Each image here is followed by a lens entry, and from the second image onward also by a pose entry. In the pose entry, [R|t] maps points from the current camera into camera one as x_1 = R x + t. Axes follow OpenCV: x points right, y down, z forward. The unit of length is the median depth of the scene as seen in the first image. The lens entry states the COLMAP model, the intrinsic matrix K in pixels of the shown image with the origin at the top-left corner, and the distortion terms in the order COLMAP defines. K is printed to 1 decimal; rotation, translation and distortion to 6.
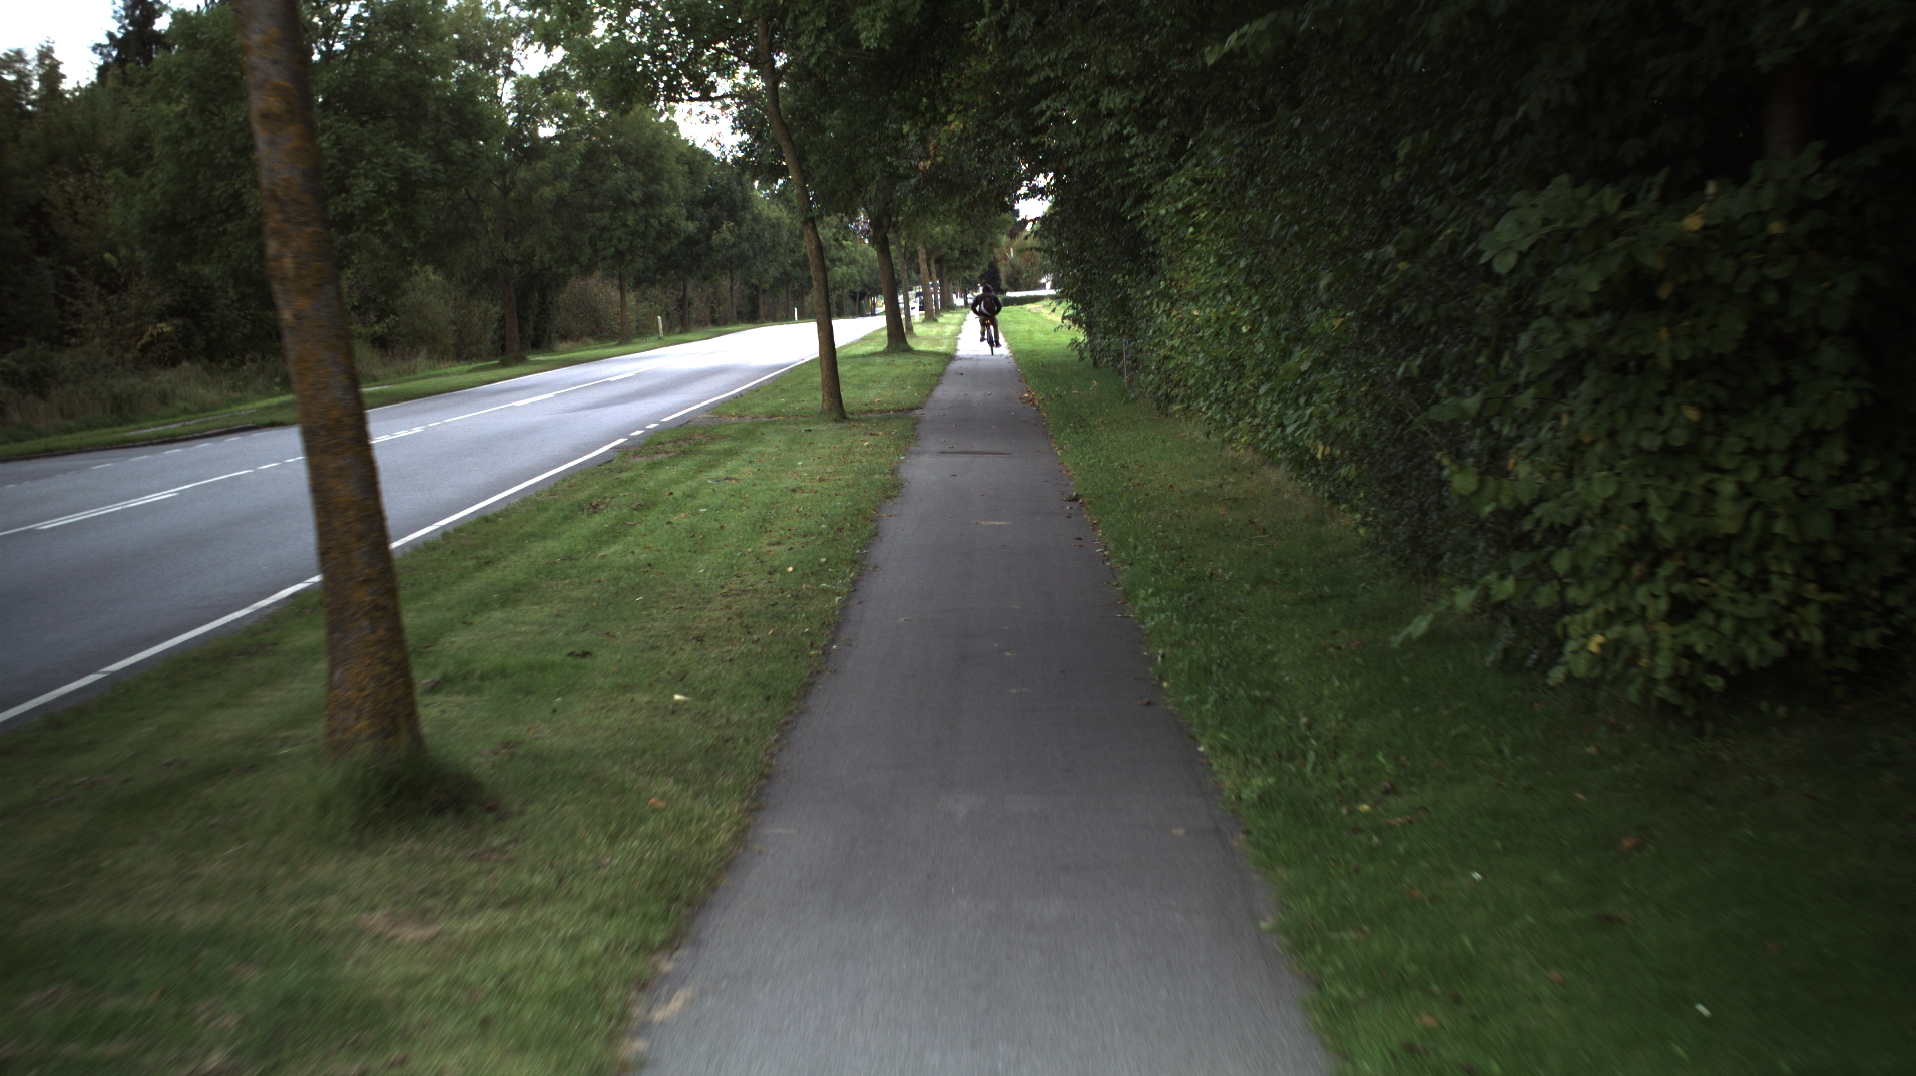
lens RADIAL K [[3595.0, 0, 958.3], [0, 3595.0, 546.8], [0, 0, 1]] dist [-0.273484, 0.000000]
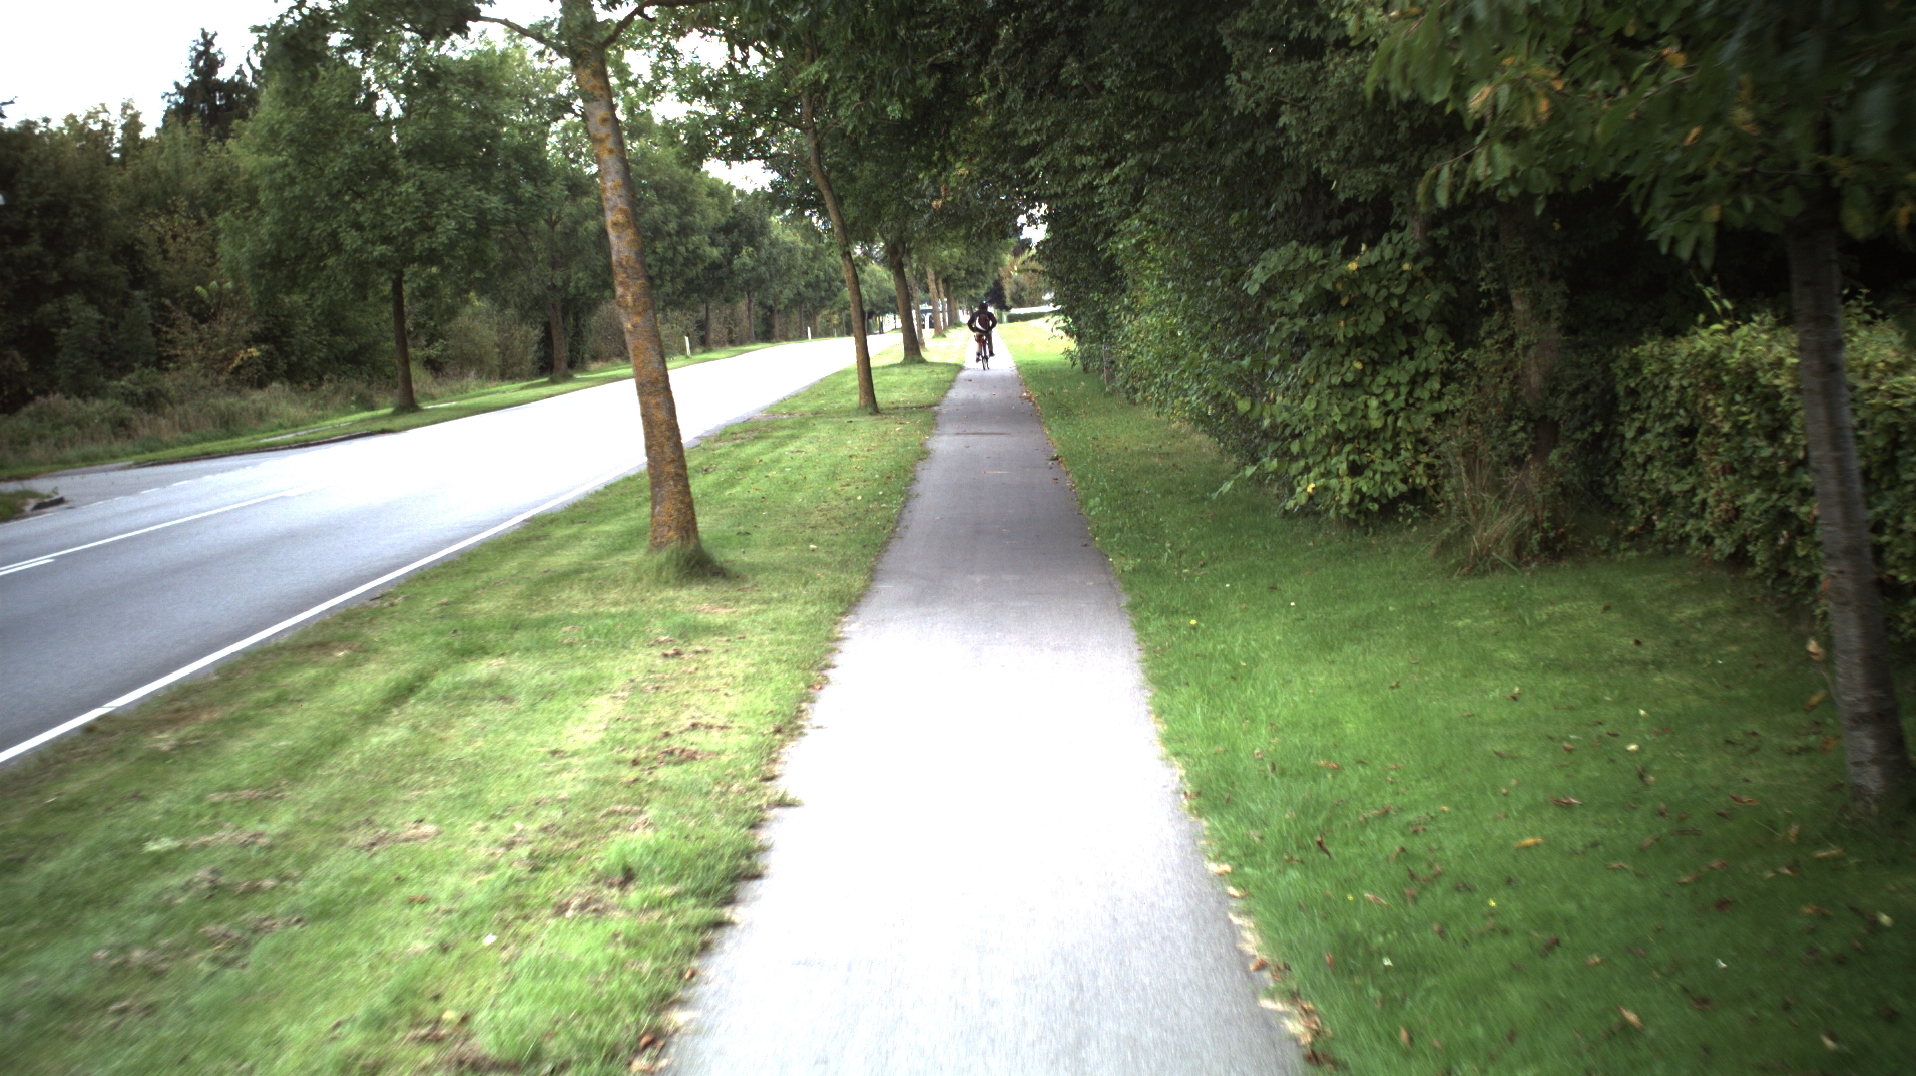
lens RADIAL K [[3600.1, 0, 950.2], [0, 3600.1, 533.8], [0, 0, 1]] dist [-0.299340, 0.000000]
pose [[0.999858, -0.016159, -0.004855, -0.001133], [0.016117, 0.999833, -0.008650, 0.017117], [0.004994, 0.008571, 0.999951, -0.239987]]
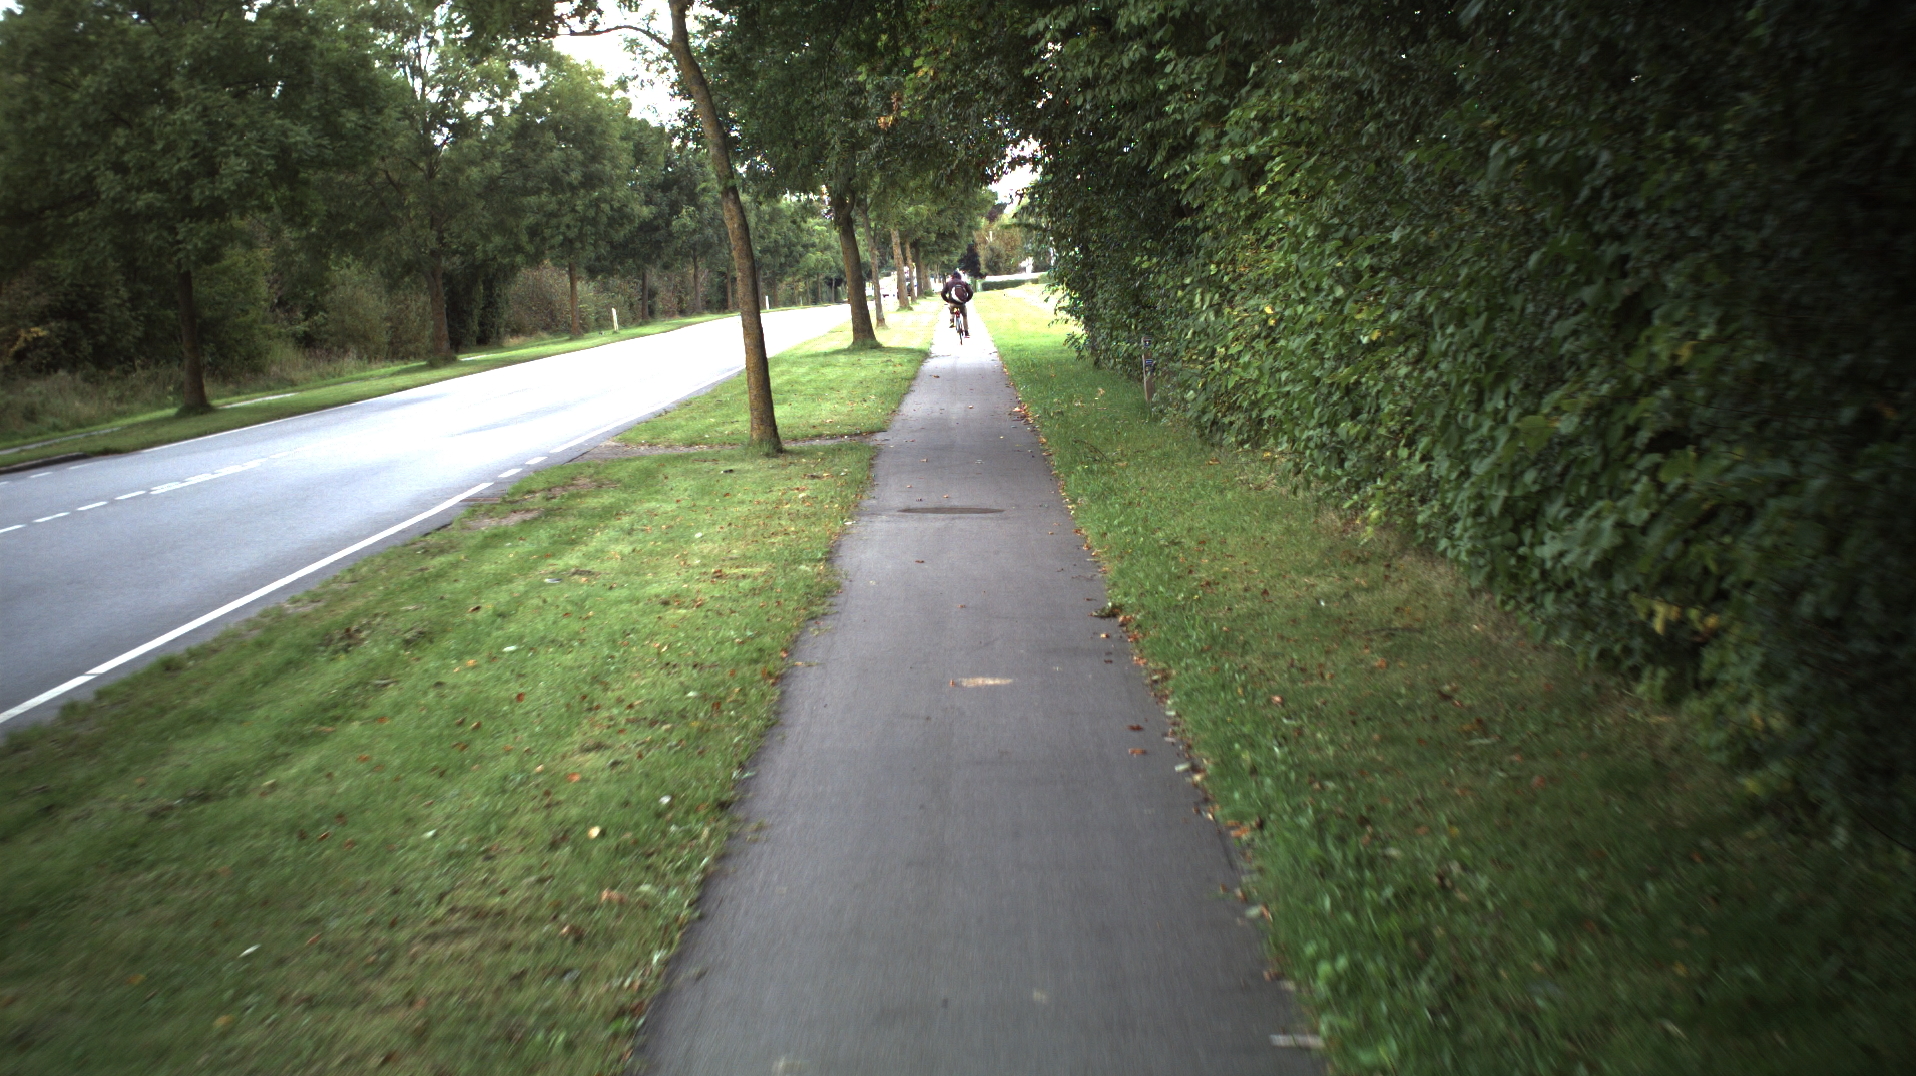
lens RADIAL K [[3595.0, 0, 970.3], [0, 3595.0, 543.8], [0, 0, 1]] dist [-0.273484, 0.000000]
pose [[0.999873, -0.013737, 0.008094, 0.001869], [0.013708, 0.999900, 0.003564, -0.018036], [-0.008143, -0.003453, 0.999961, 0.238264]]
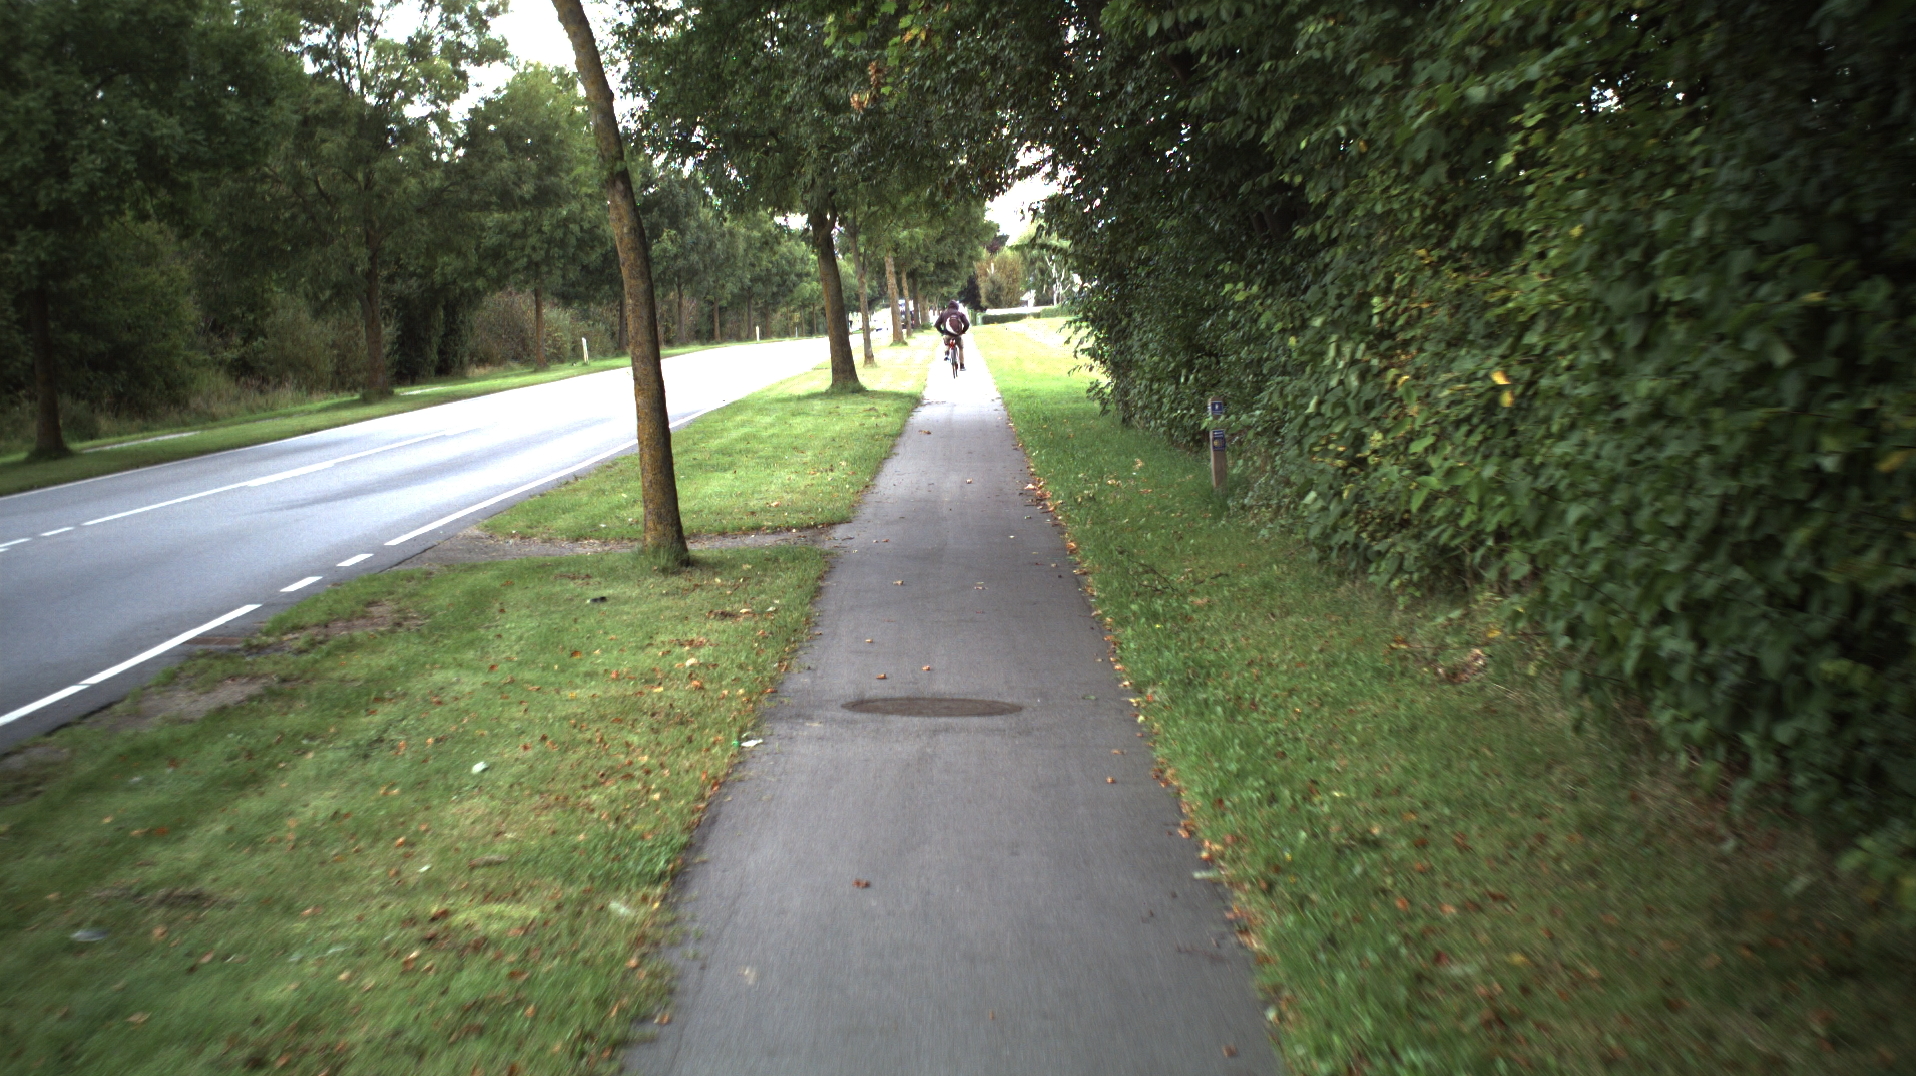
lens RADIAL K [[3595.0, 0, 960.7], [0, 3595.0, 527.4], [0, 0, 1]] dist [-0.273484, 0.000000]
pose [[0.999978, 0.001475, 0.006543, 0.003946], [-0.001409, 0.999948, -0.010144, -0.034970], [-0.006558, 0.010134, 0.999927, 0.476360]]
